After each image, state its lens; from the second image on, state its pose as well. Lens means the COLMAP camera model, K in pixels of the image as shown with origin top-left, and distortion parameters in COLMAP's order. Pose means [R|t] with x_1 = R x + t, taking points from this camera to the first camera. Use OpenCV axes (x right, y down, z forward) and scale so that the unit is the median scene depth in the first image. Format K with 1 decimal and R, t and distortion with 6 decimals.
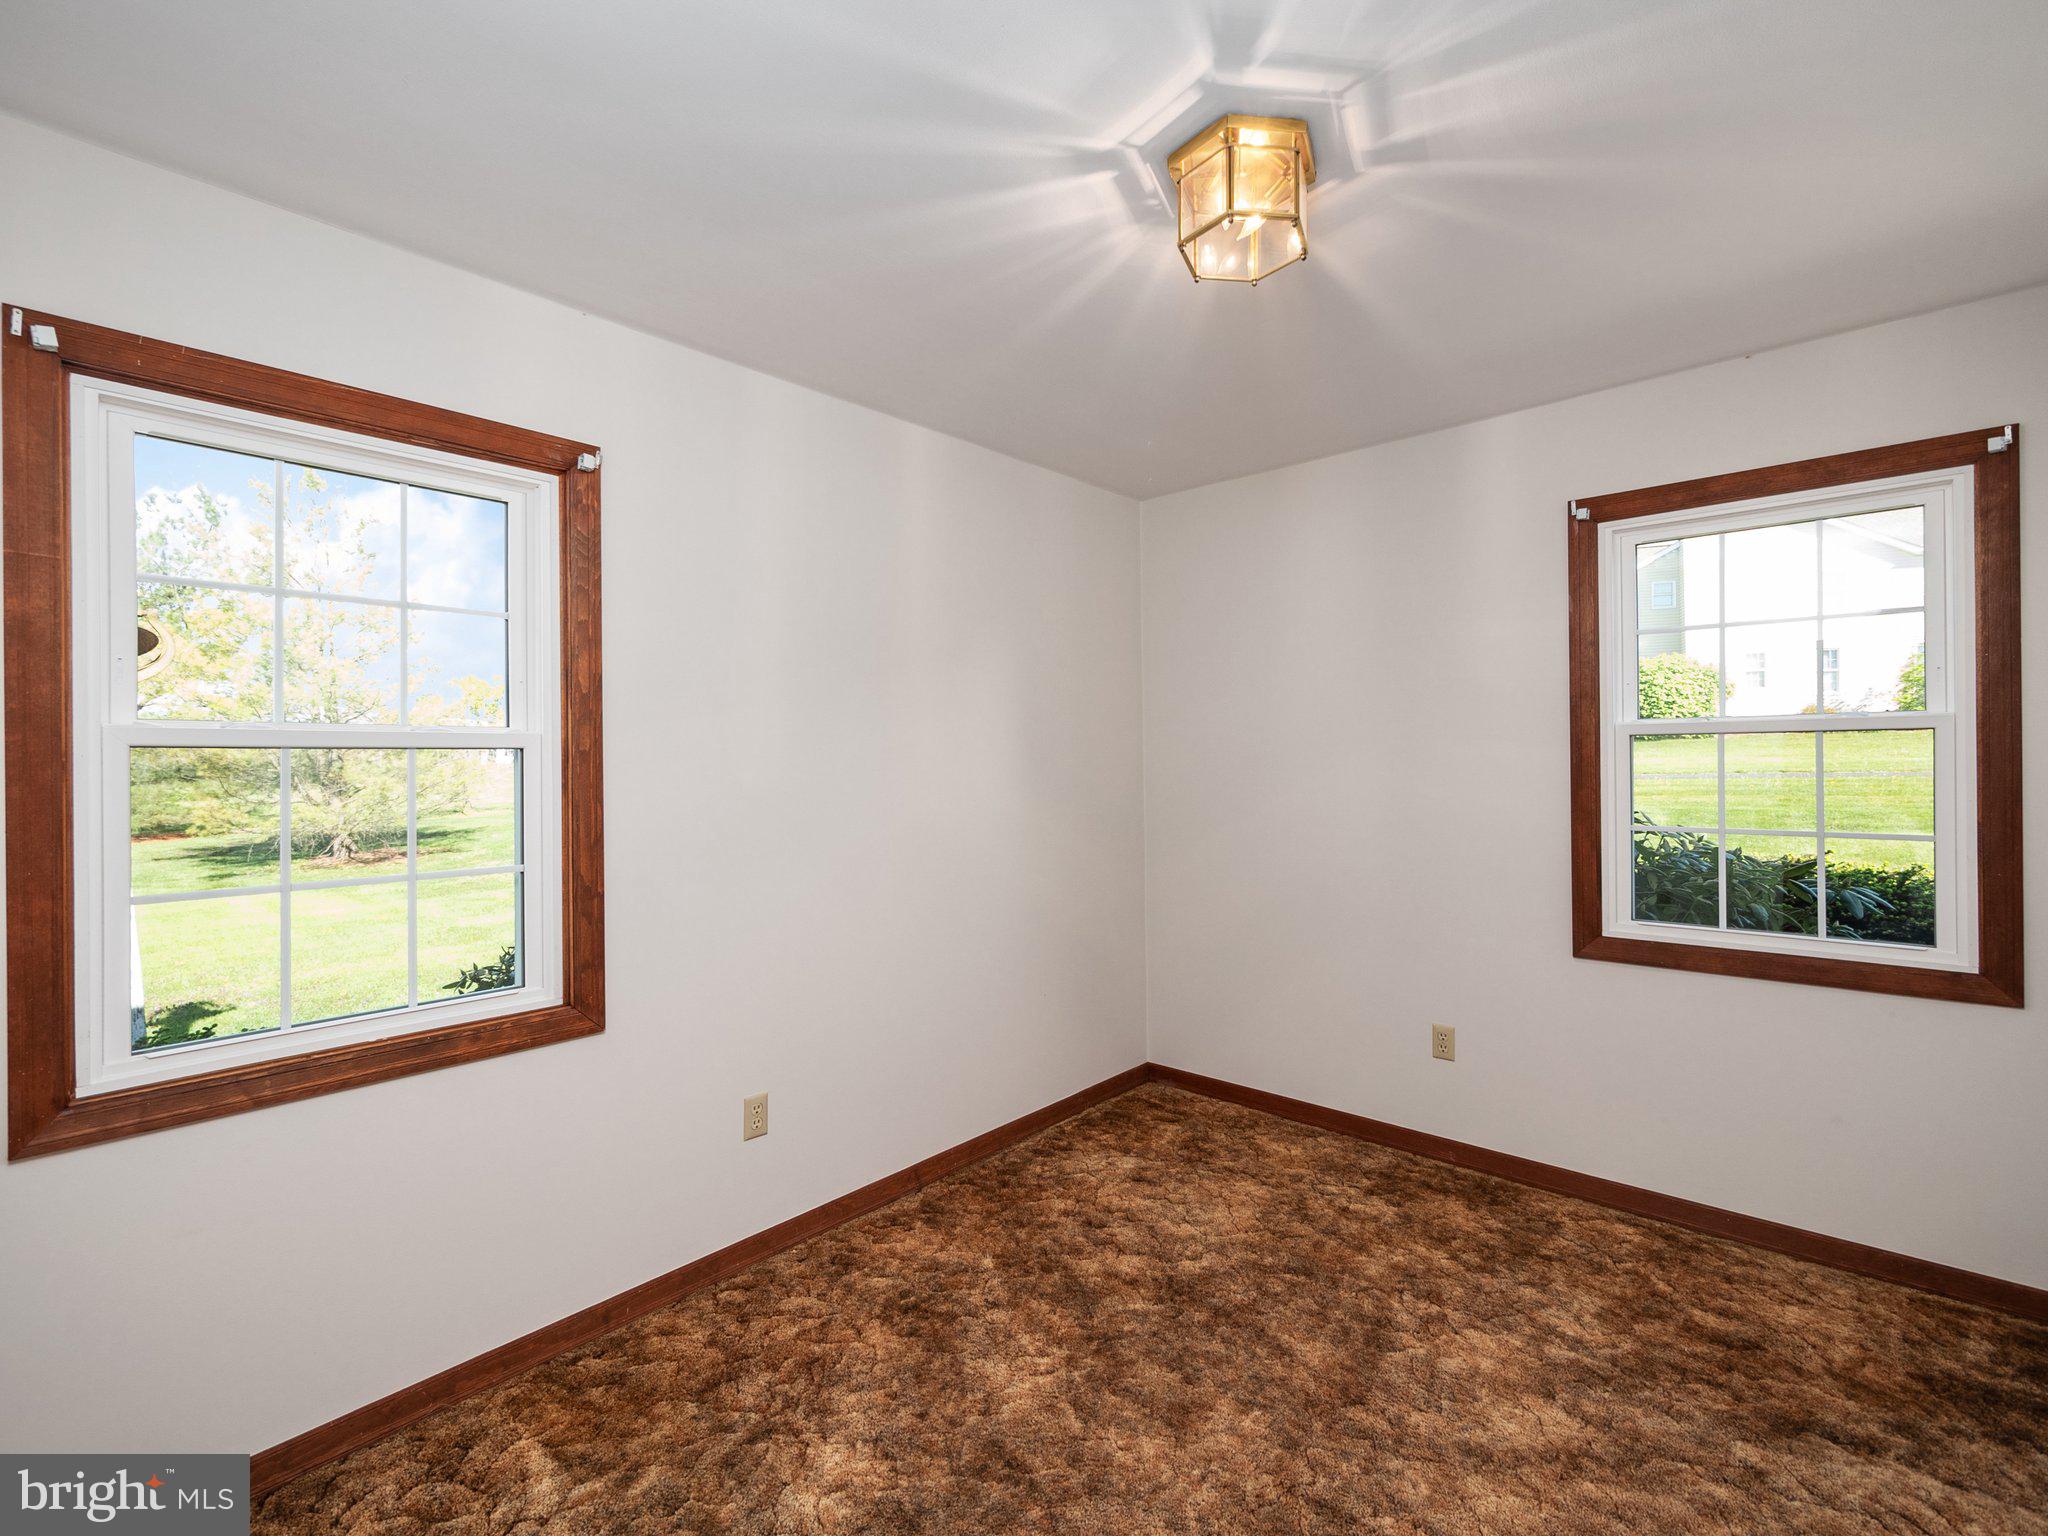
lens RADIAL K [[923.2, 0, 1033.8], [0, 923.2, 759.7], [0, 0, 1]] dist [0.001688, -0.000946]
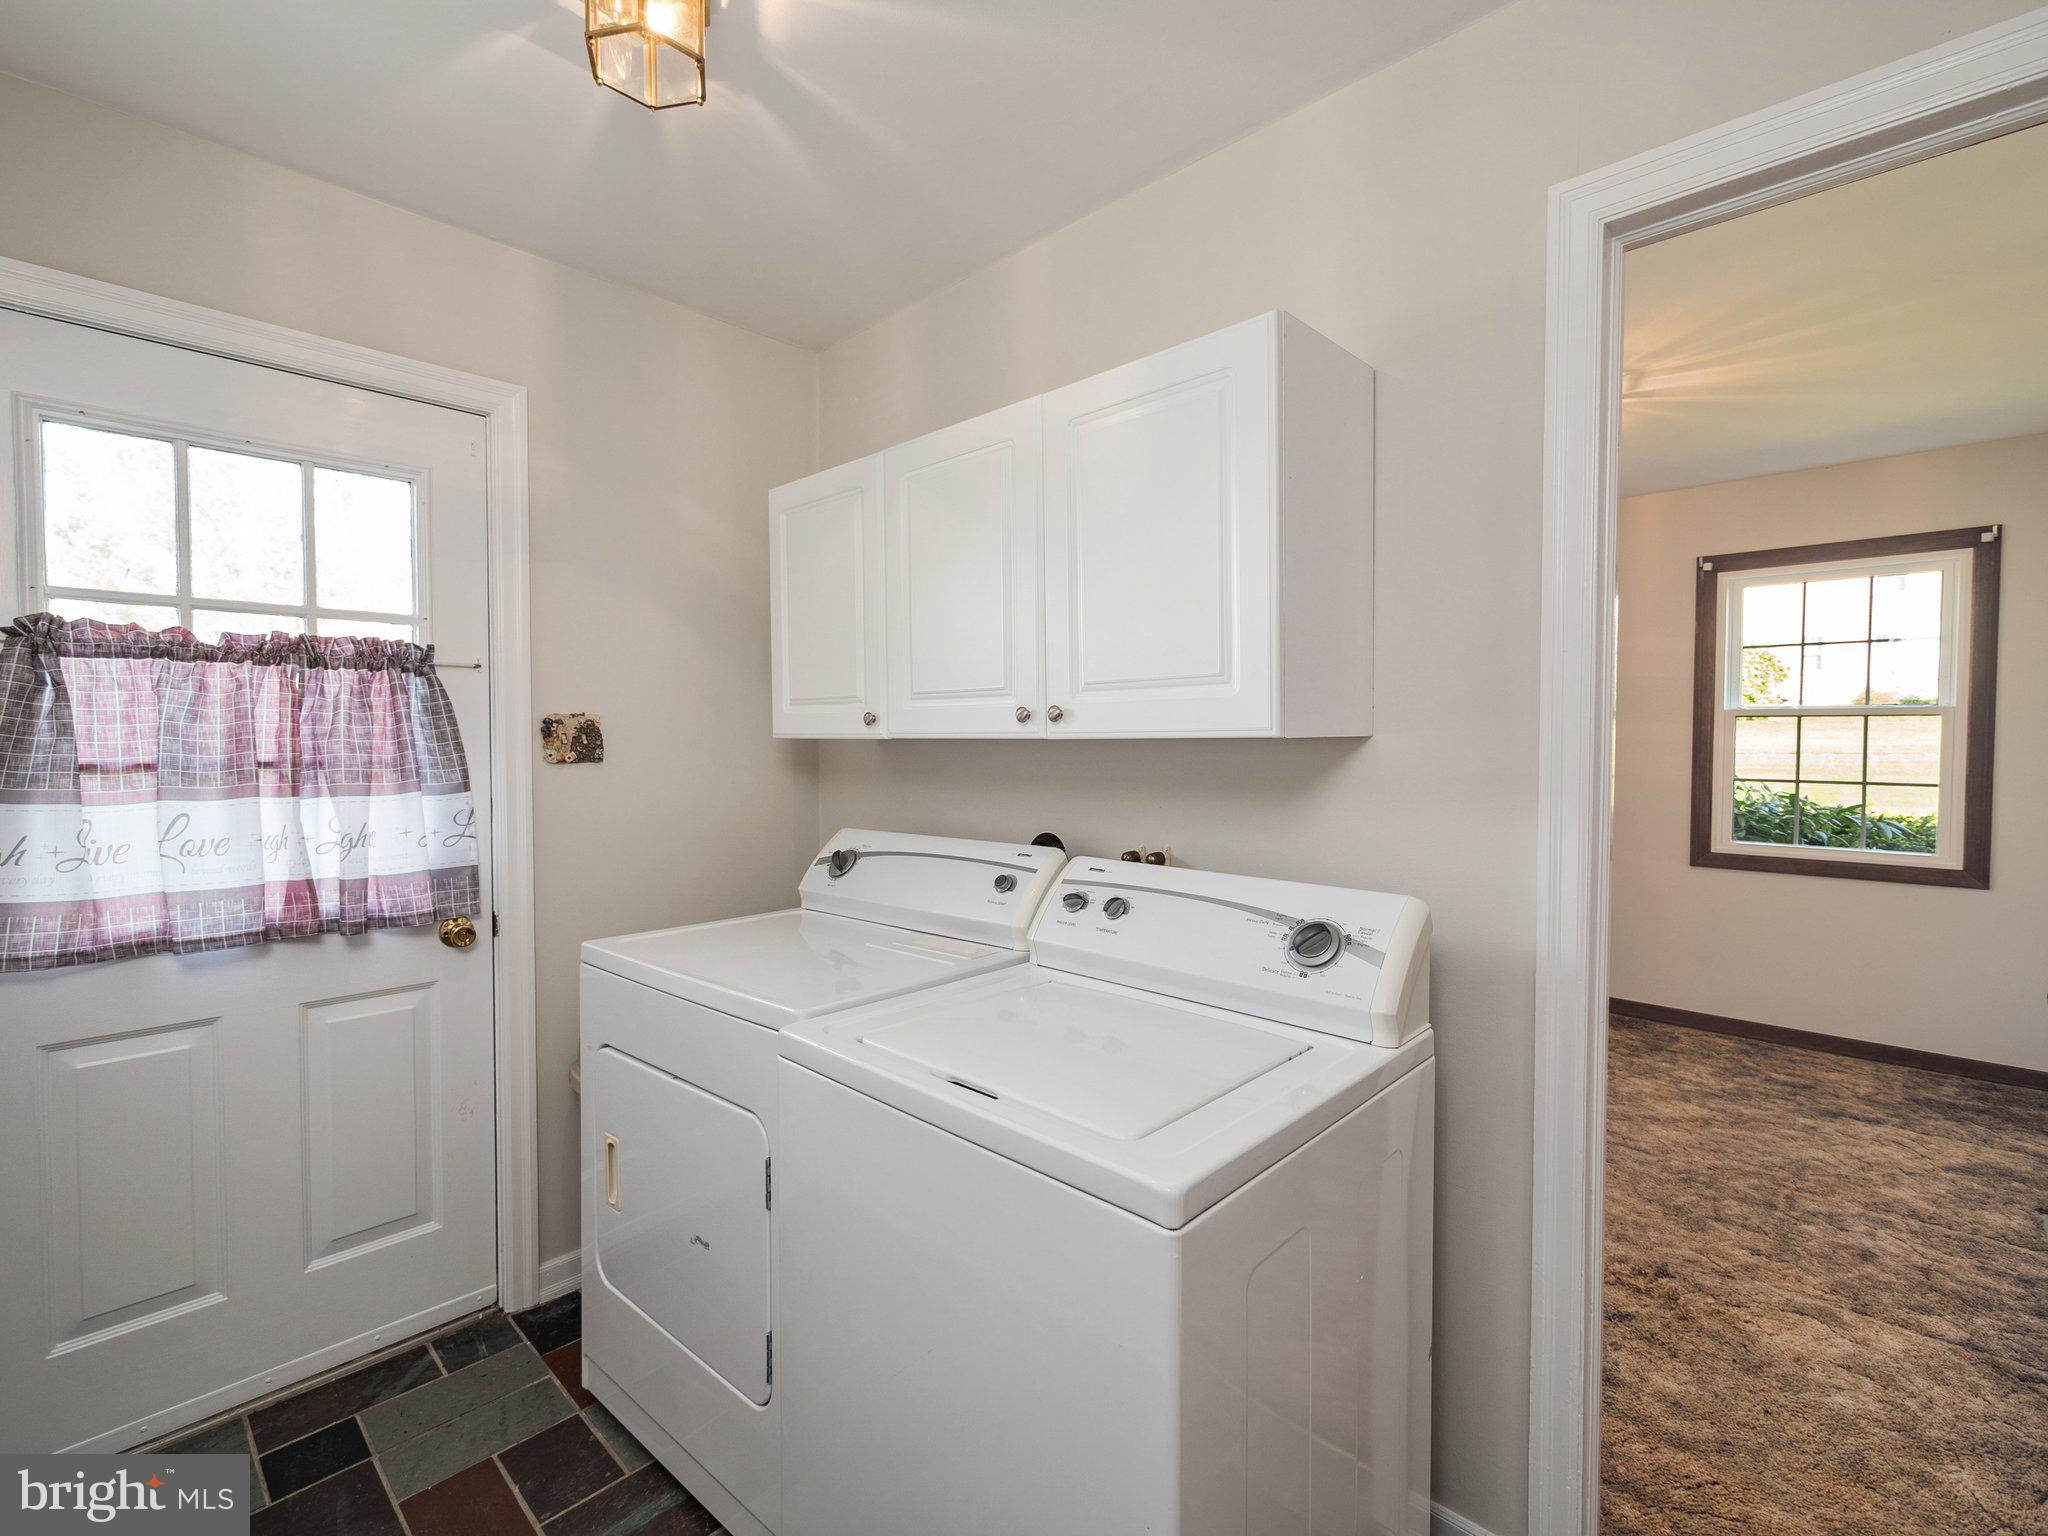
lens RADIAL K [[923.2, 0, 1033.8], [0, 923.2, 759.7], [0, 0, 1]] dist [0.001688, -0.000946]
pose [[0.999310, 0.014560, -0.034183, -0.523766], [-0.013574, 0.999490, 0.028895, 0.017580], [0.034586, -0.028411, 0.998998, -0.638897]]
